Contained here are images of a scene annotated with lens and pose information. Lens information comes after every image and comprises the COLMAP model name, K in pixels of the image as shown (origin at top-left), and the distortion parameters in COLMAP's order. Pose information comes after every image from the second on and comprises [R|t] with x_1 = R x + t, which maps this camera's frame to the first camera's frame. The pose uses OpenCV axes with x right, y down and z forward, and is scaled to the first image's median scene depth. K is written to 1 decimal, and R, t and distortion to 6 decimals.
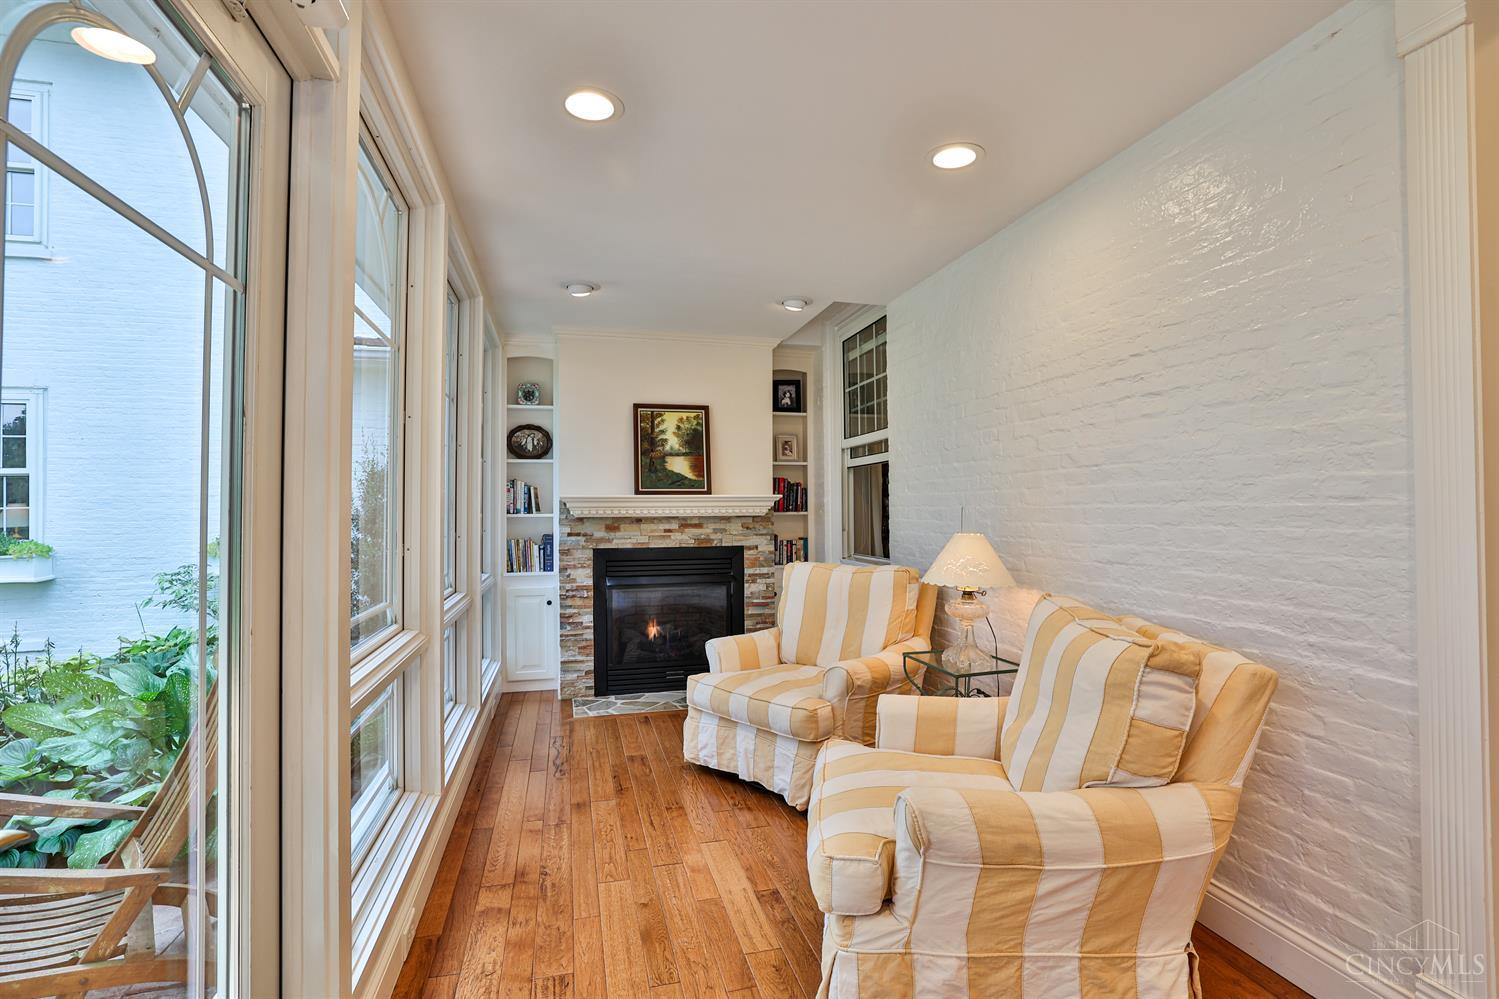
lens RADIAL K [[706.3, 0, 748.3], [0, 706.3, 498.1], [0, 0, 1]] dist [-0.048832, 0.021093]
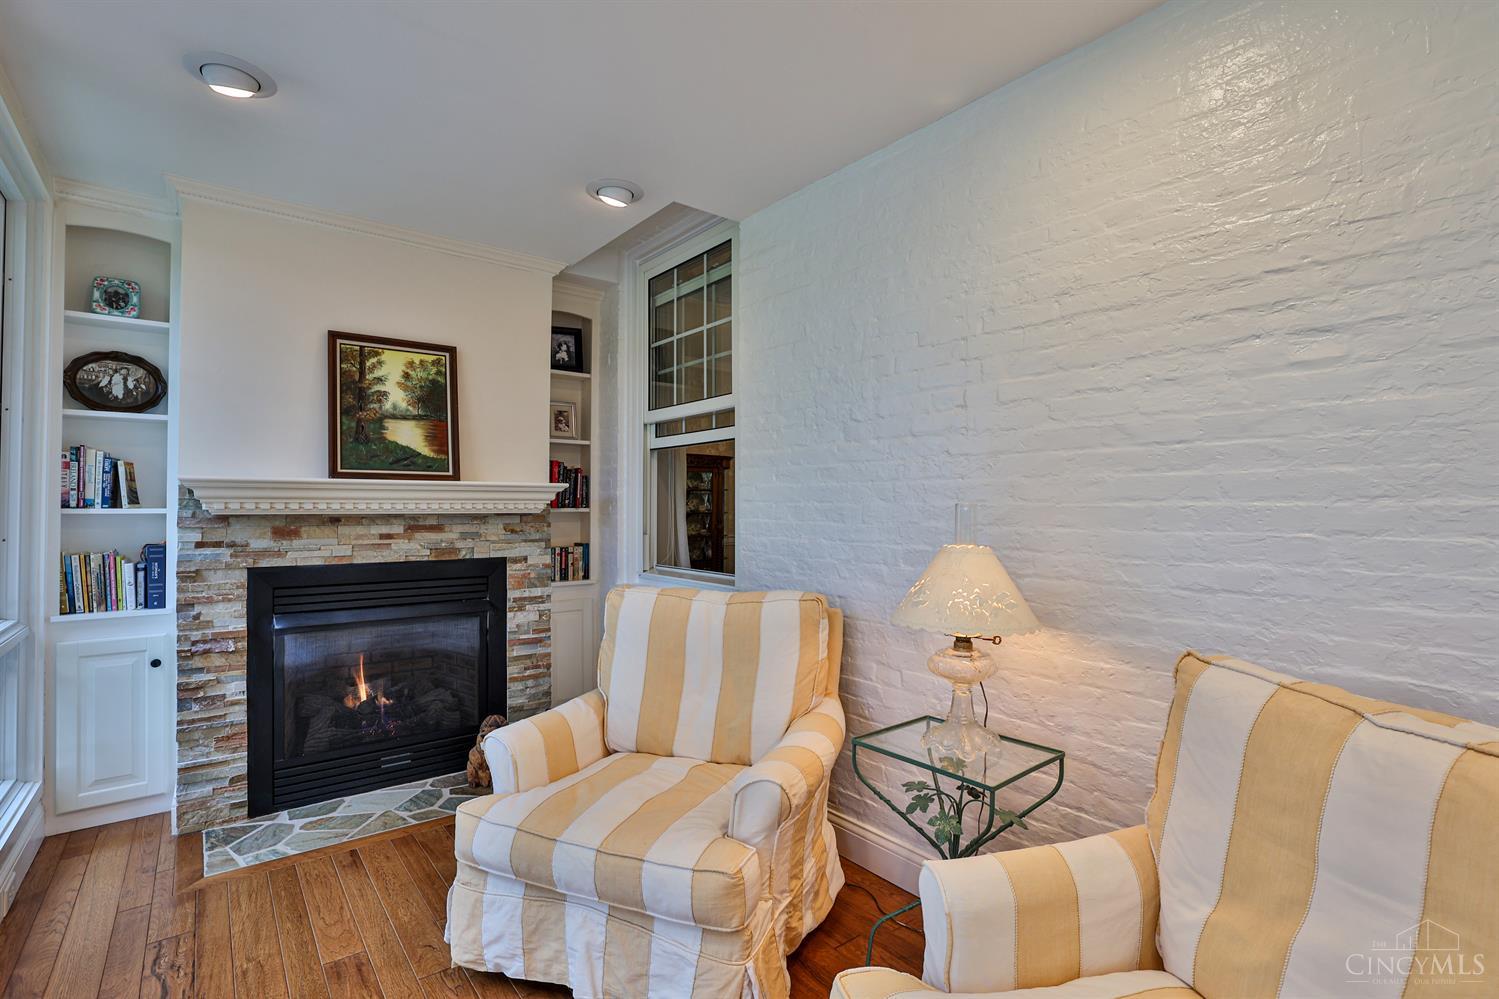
lens RADIAL K [[706.3, 0, 748.3], [0, 706.3, 498.1], [0, 0, 1]] dist [-0.048832, 0.021093]
pose [[0.913572, 0.013257, 0.406460, -0.072644], [-0.015193, 0.999883, 0.001537, 0.005873], [-0.406392, -0.007579, 0.913667, 0.296503]]
